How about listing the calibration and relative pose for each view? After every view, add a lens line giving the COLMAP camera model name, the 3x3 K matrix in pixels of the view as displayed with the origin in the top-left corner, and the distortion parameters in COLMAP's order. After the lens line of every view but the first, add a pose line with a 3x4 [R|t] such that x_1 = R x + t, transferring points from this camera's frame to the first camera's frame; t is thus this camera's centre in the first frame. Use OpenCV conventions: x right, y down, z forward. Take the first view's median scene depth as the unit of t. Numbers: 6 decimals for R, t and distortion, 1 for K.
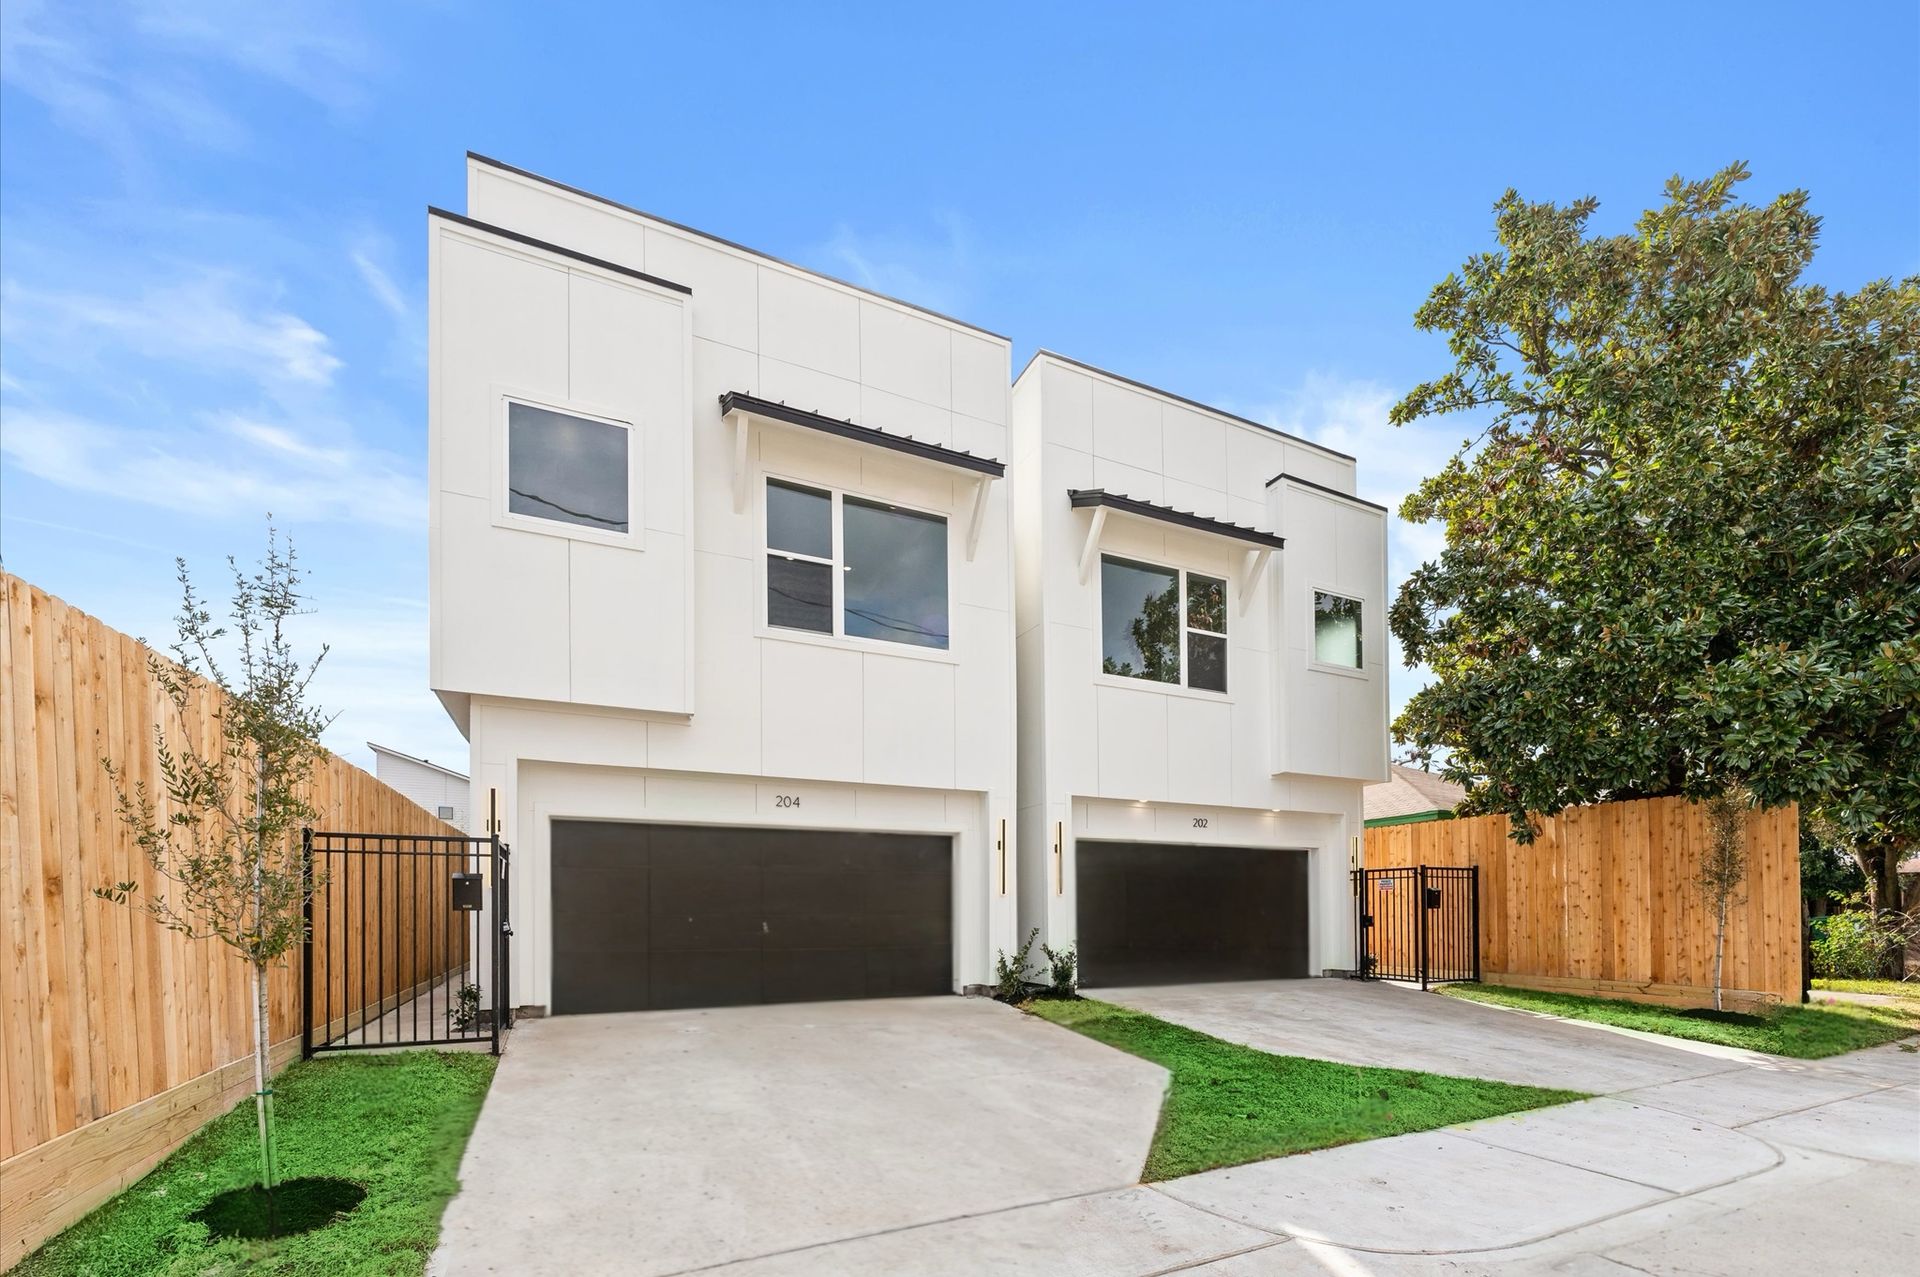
lens RADIAL K [[779.0, 0, 954.1], [0, 779.0, 650.5], [0, 0, 1]] dist [0.000051, -0.000352]
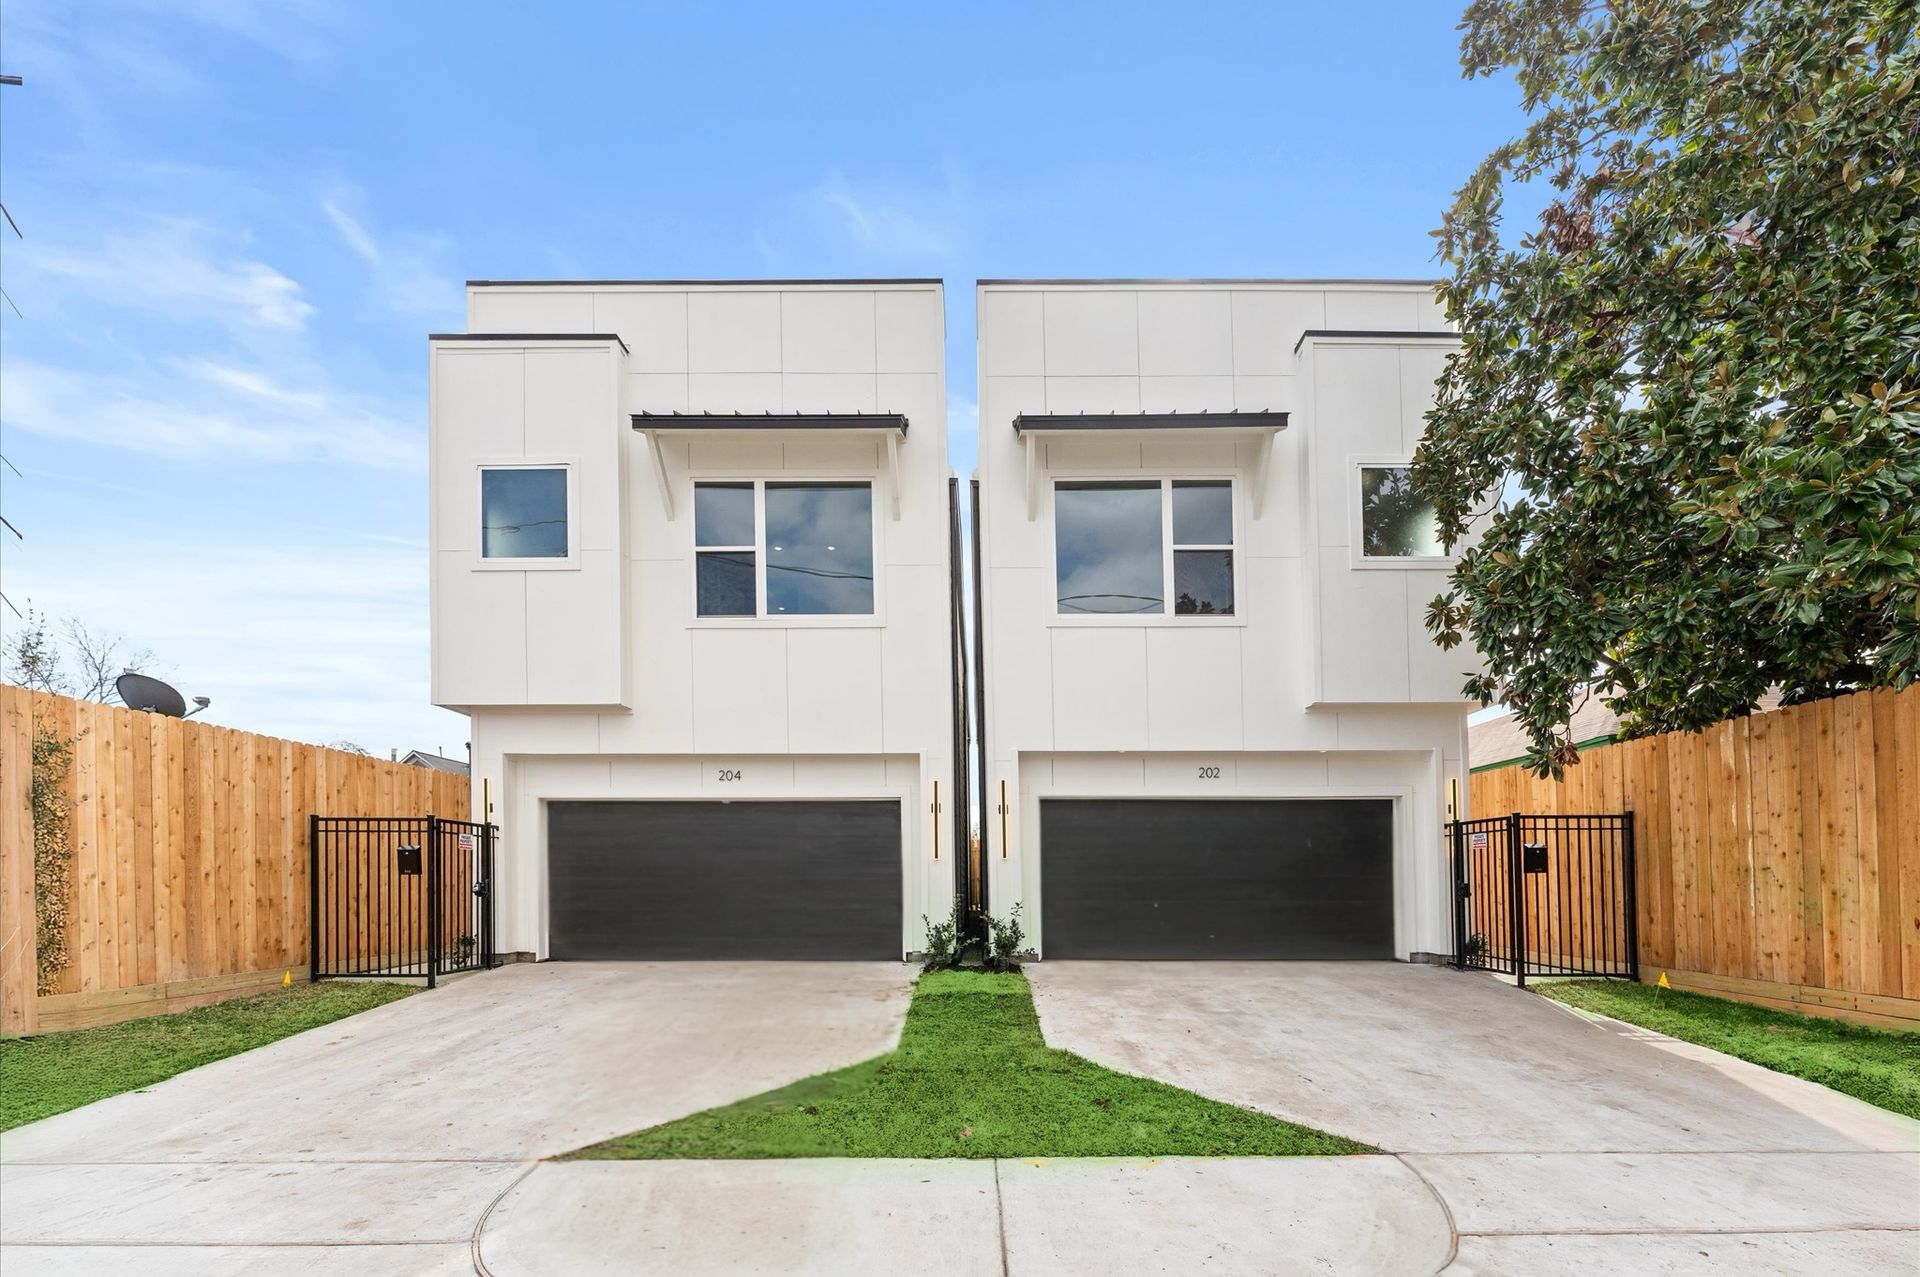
lens RADIAL K [[769.7, 0, 966.5], [0, 769.7, 634.2], [0, 0, 1]] dist [0.001730, 0.001081]
pose [[0.897382, -0.133458, -0.420589, 0.510858], [0.138433, 0.990193, -0.018835, 0.060268], [0.418978, -0.041321, 0.907056, 0.162150]]
